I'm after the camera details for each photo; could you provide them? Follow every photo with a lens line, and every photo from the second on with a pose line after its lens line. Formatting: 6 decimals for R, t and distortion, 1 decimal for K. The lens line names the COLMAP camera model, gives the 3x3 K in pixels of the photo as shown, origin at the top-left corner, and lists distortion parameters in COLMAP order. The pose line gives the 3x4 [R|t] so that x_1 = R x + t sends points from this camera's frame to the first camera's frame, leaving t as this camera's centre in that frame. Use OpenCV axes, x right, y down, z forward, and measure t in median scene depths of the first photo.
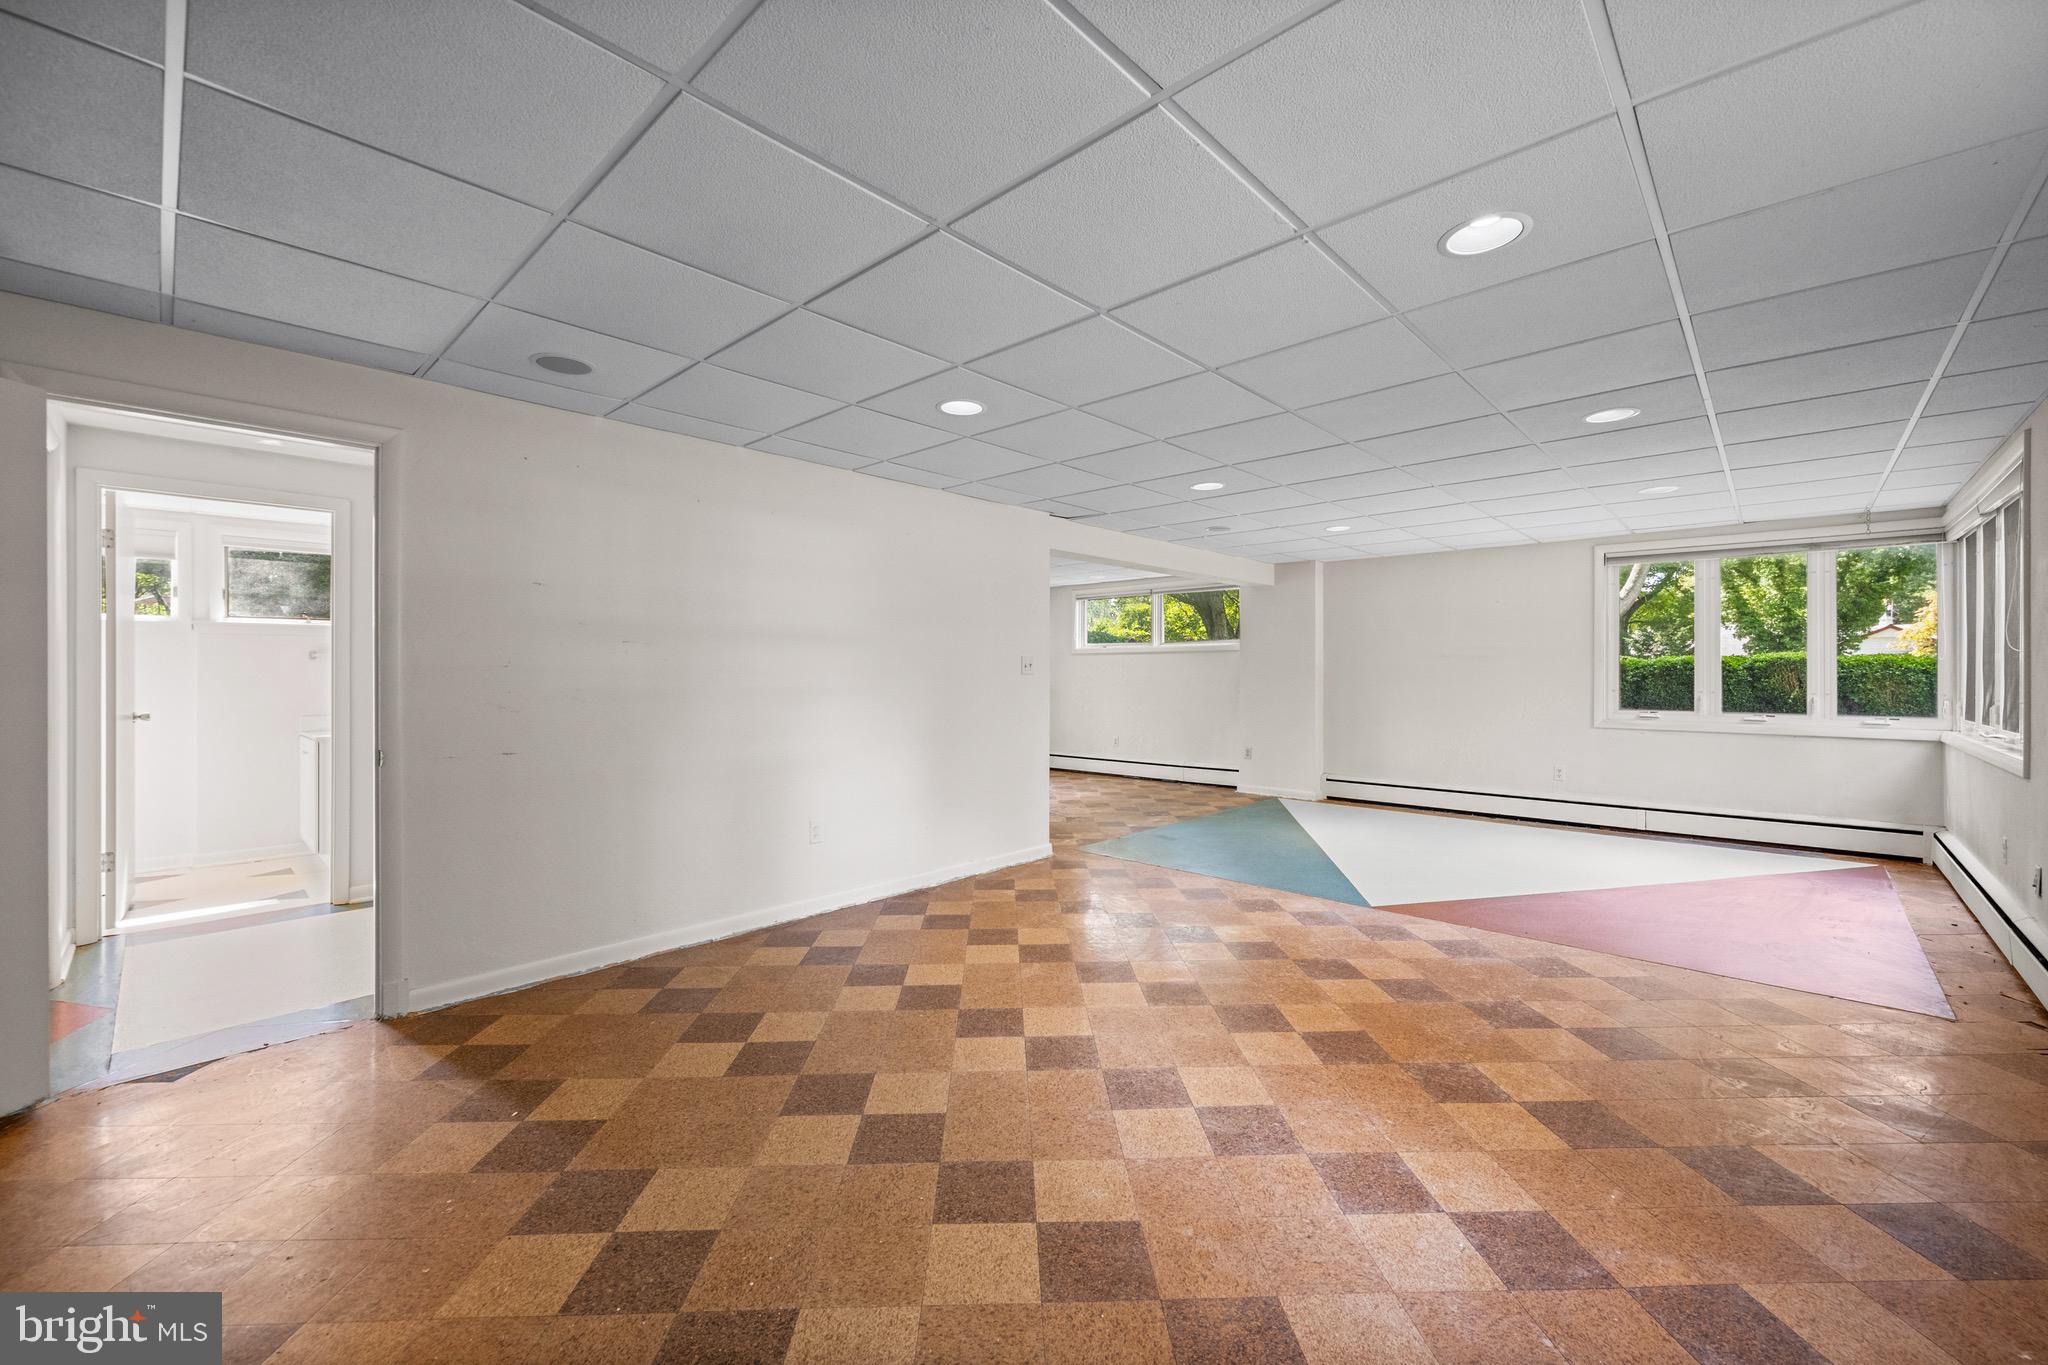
lens RADIAL K [[817.1, 0, 1022.6], [0, 817.1, 671.1], [0, 0, 1]] dist [0.001194, 0.000004]
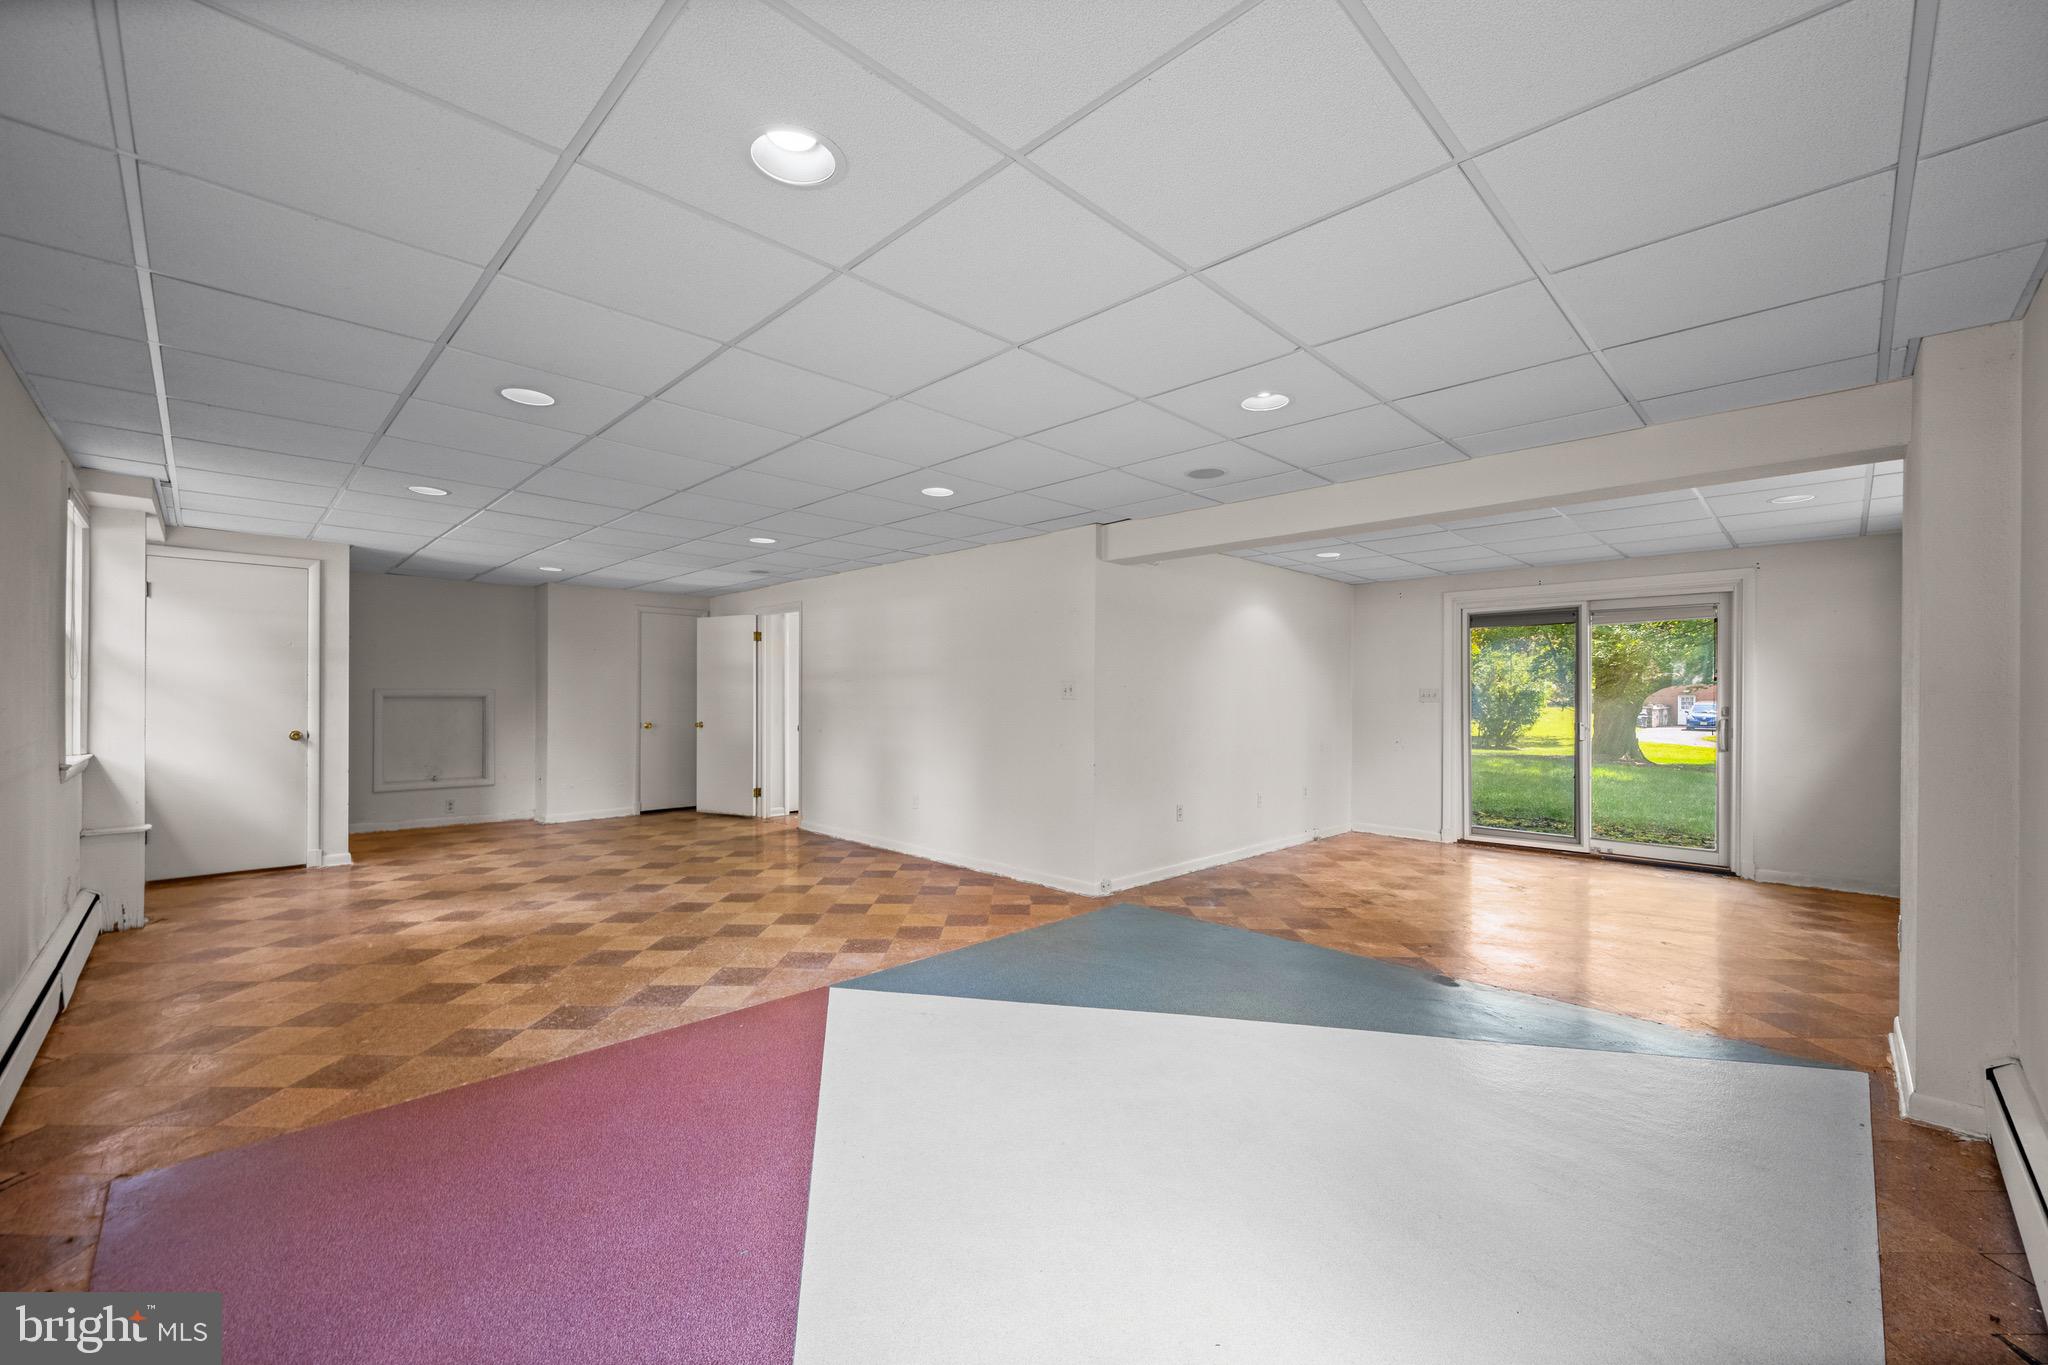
lens RADIAL K [[817.1, 0, 1017.3], [0, 817.1, 693.5], [0, 0, 1]] dist [0.001194, 0.000004]
pose [[-0.037379, -0.003864, -0.999294, 1.234007], [-0.005263, 0.999979, -0.003670, 0.001473], [0.999287, 0.005122, -0.037399, 1.223912]]
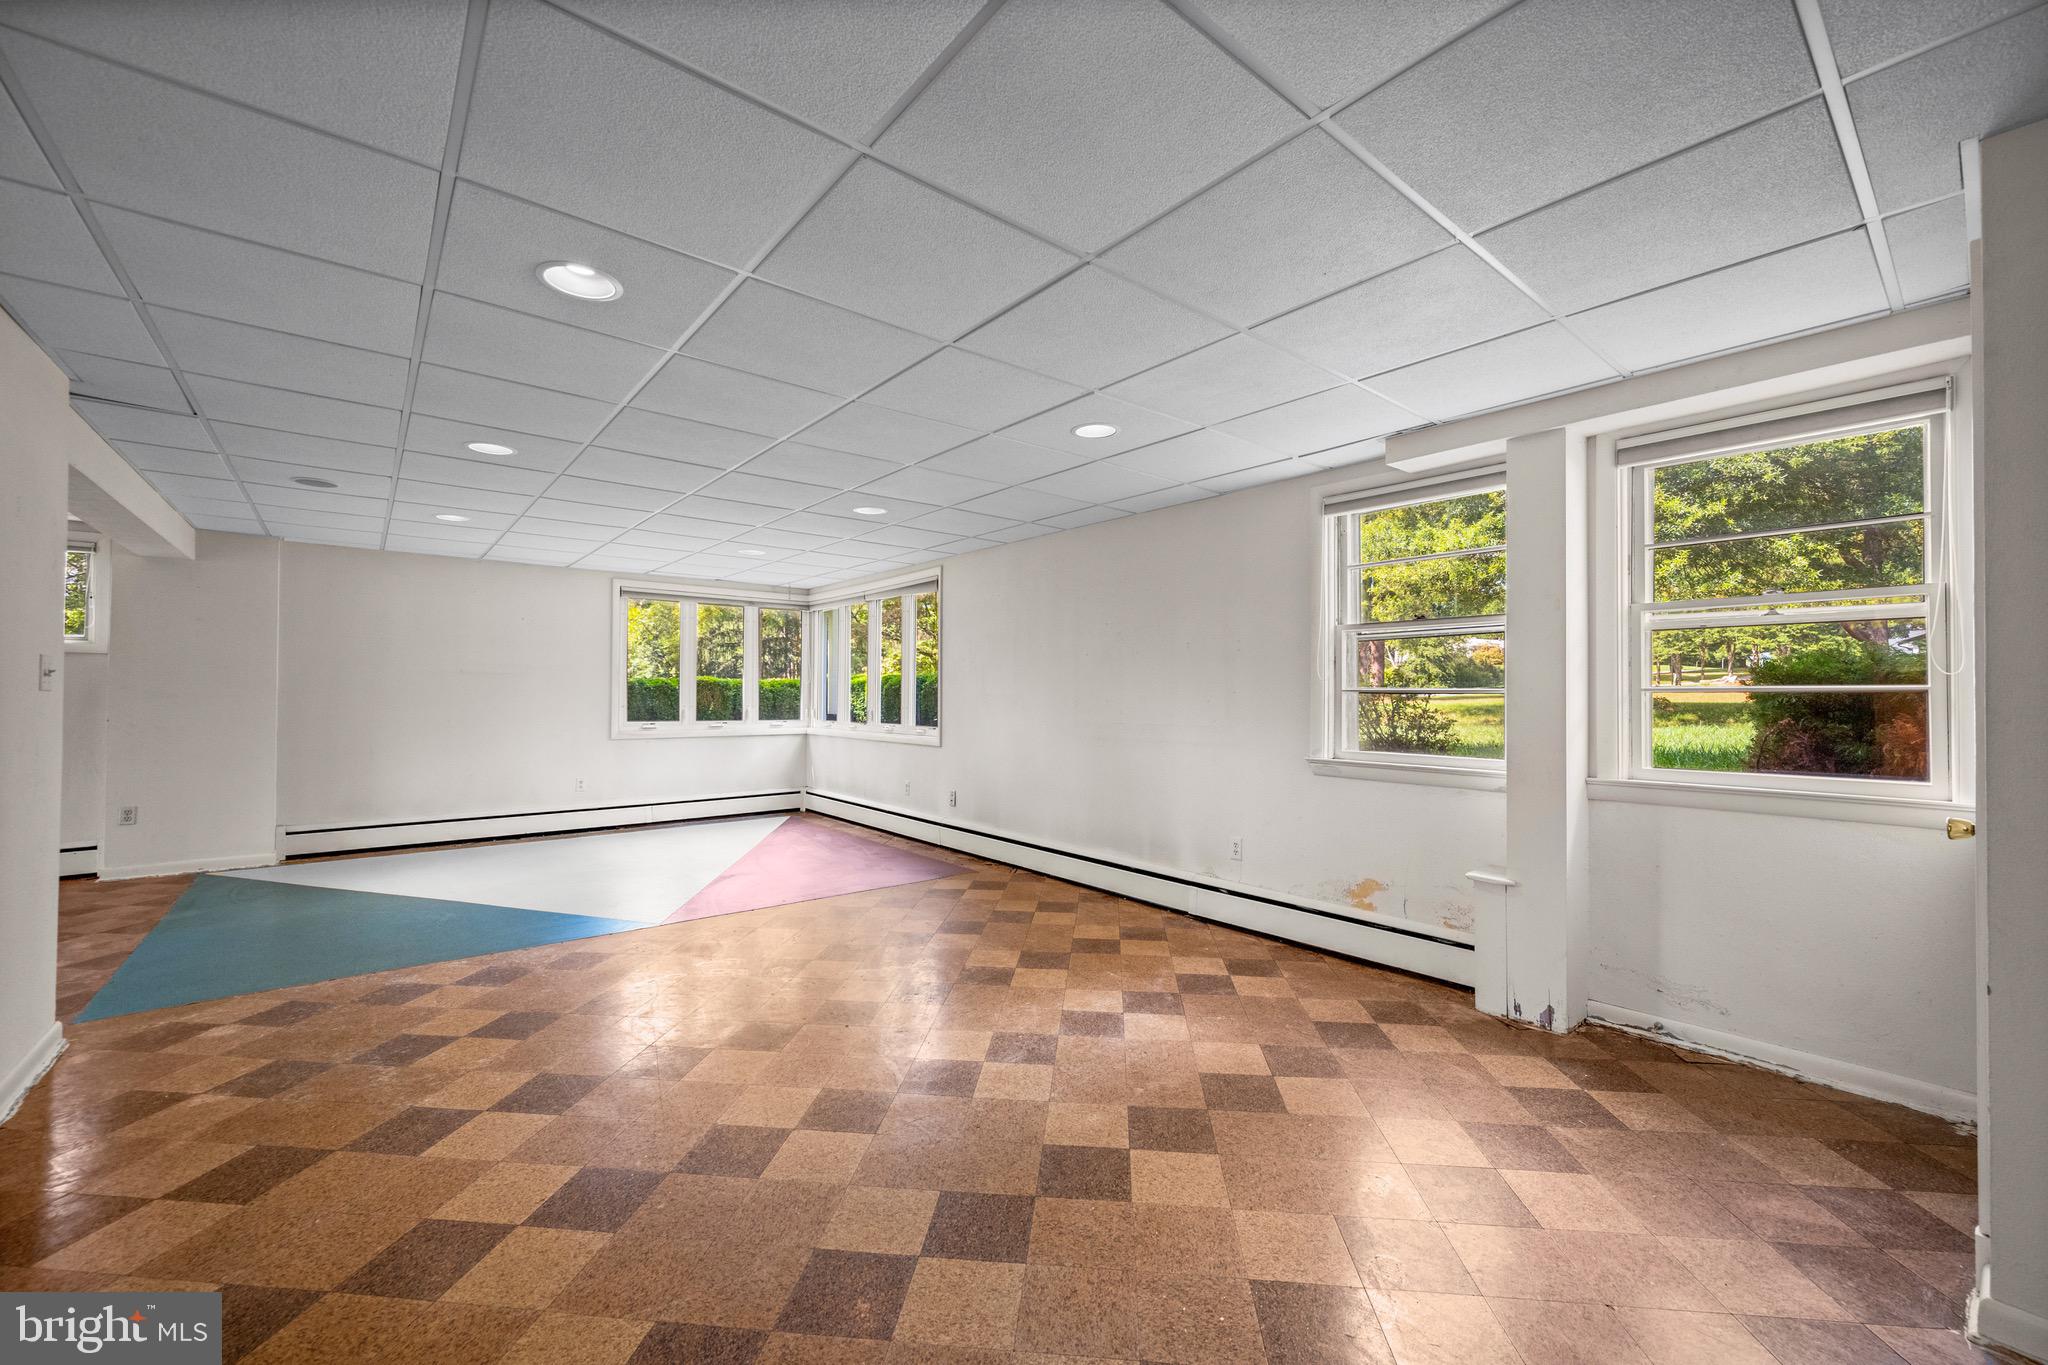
lens RADIAL K [[817.1, 0, 1031.5], [0, 817.1, 684.6], [0, 0, 1]] dist [0.001194, 0.000004]
pose [[0.124378, 0.010208, 0.992182, -0.517834], [-0.005703, 0.999938, -0.009573, 0.001593], [-0.992219, -0.004467, 0.124429, 0.429671]]
